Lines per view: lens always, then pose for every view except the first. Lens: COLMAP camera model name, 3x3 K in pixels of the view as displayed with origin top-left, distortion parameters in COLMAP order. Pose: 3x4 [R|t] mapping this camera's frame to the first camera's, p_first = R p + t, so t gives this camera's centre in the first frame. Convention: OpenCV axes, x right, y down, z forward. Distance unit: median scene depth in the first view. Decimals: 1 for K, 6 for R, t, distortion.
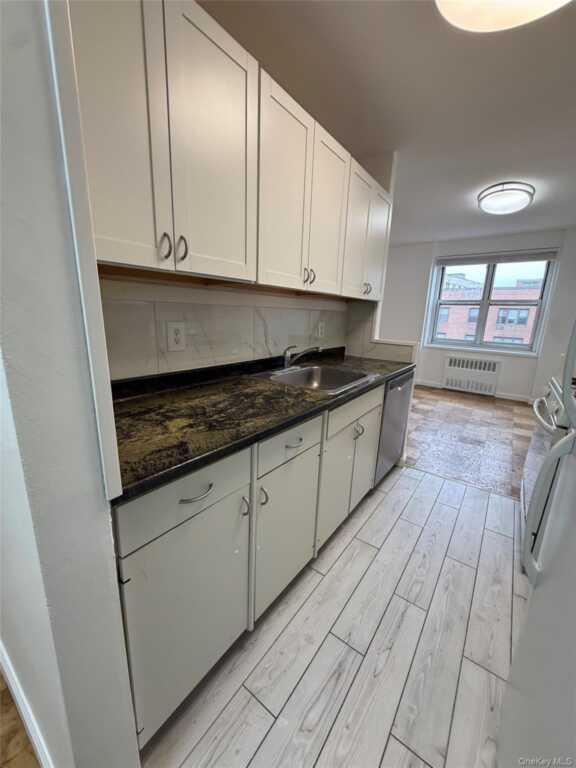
lens RADIAL K [[304.9, 0, 287.8], [0, 304.9, 382.6], [0, 0, 1]] dist [-0.000067, -0.000004]
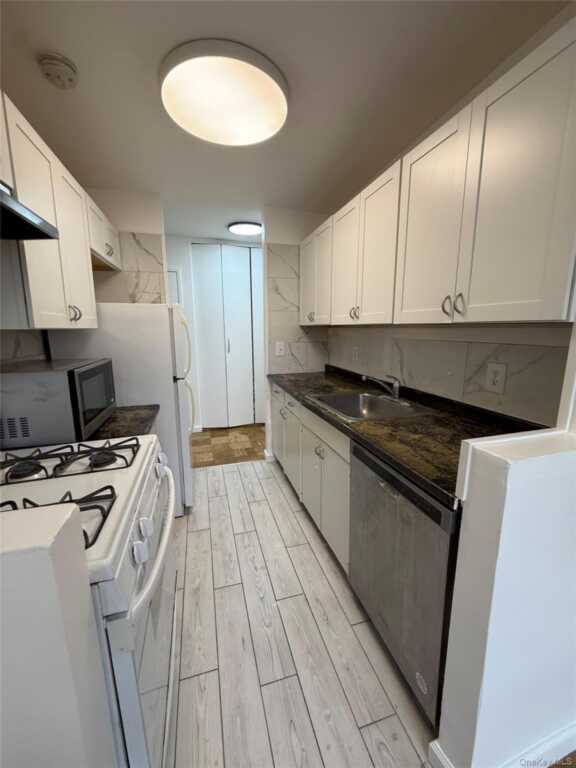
lens RADIAL K [[304.9, 0, 287.8], [0, 304.9, 382.6], [0, 0, 1]] dist [-0.000067, -0.000004]
pose [[-0.606415, 0.108527, -0.787707, 0.731562], [-0.193372, 0.940773, 0.278483, -0.226260], [0.771277, 0.321196, -0.549514, 0.932743]]
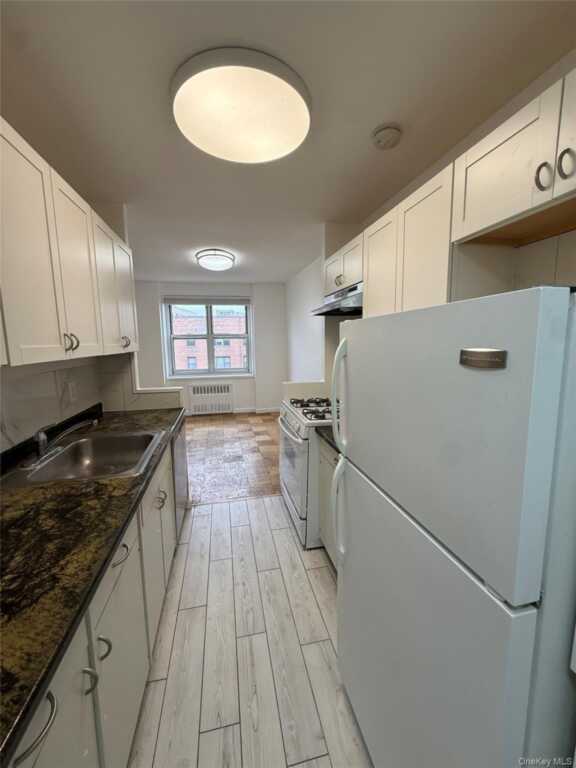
lens RADIAL K [[304.9, 0, 287.8], [0, 304.9, 382.6], [0, 0, 1]] dist [-0.000067, -0.000004]
pose [[0.660954, -0.144748, 0.736334, -0.098814], [0.202900, 0.979145, 0.010351, -0.079382], [-0.722476, 0.142560, 0.676539, 0.020592]]
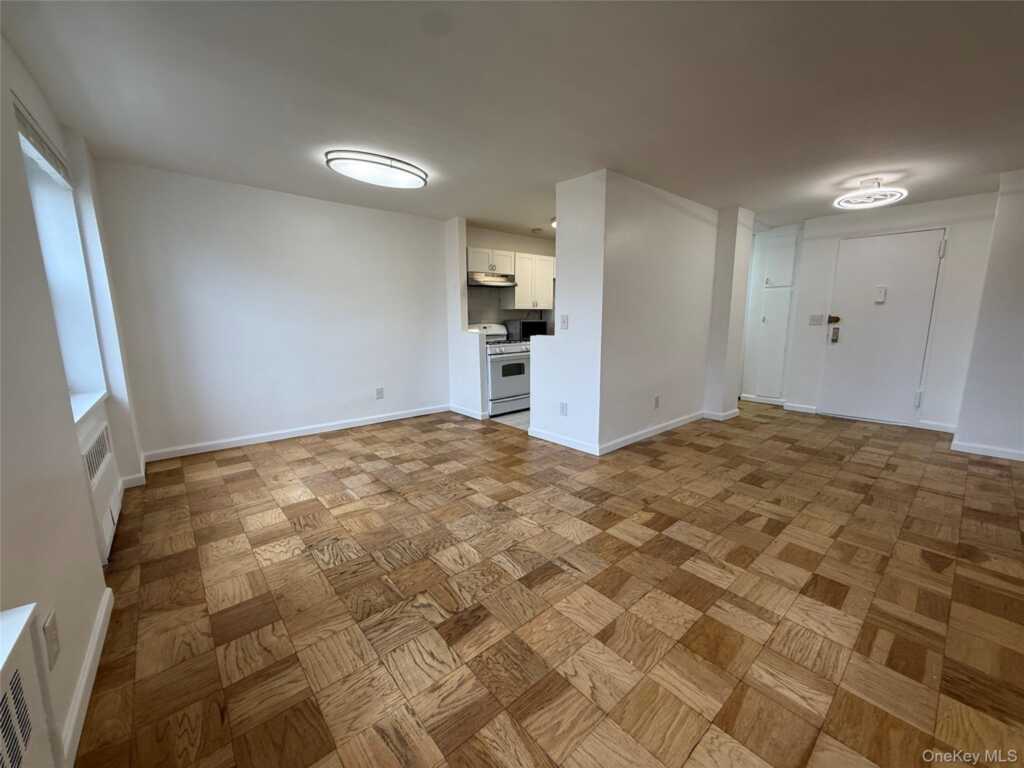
lens RADIAL K [[406.6, 0, 510.5], [0, 406.6, 385.0], [0, 0, 1]] dist [-0.000067, -0.000004]
pose [[-0.973068, -0.065894, 0.220900, 0.117602], [0.024965, 0.922513, 0.385157, -0.572495], [-0.229163, 0.380299, -0.896023, 2.510352]]
